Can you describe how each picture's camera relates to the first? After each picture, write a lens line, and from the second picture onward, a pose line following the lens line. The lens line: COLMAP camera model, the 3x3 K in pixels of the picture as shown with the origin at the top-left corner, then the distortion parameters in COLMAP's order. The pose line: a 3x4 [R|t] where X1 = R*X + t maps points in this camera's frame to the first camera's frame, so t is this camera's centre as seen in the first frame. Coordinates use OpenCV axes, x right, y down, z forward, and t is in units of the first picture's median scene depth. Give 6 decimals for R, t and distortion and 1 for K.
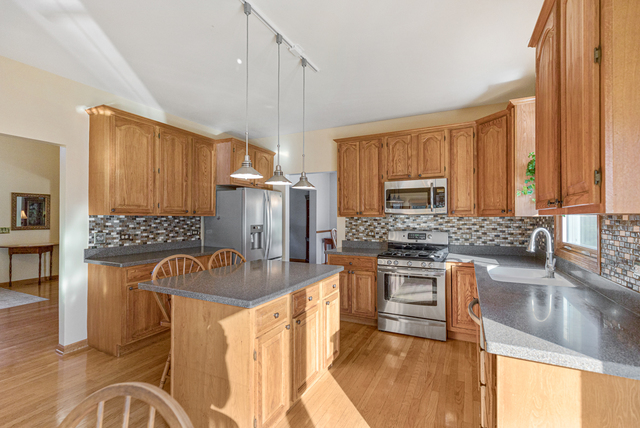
lens RADIAL K [[289.9, 0, 320.0], [0, 289.9, 214.0], [0, 0, 1]] dist [0.002202, 0.000072]
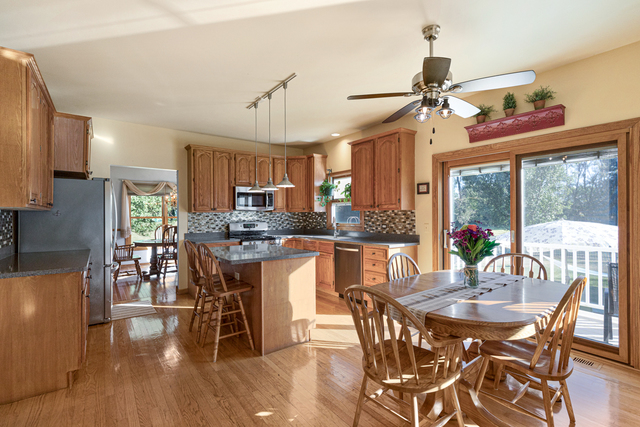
lens RADIAL K [[294.2, 0, 320.0], [0, 294.2, 213.5], [0, 0, 1]] dist [-0.000241, -0.000029]
pose [[0.457183, -0.000320, 0.889372, -0.794838], [-0.004515, 0.999986, 0.002680, 0.009698], [-0.889361, -0.005241, 0.457176, 0.021230]]
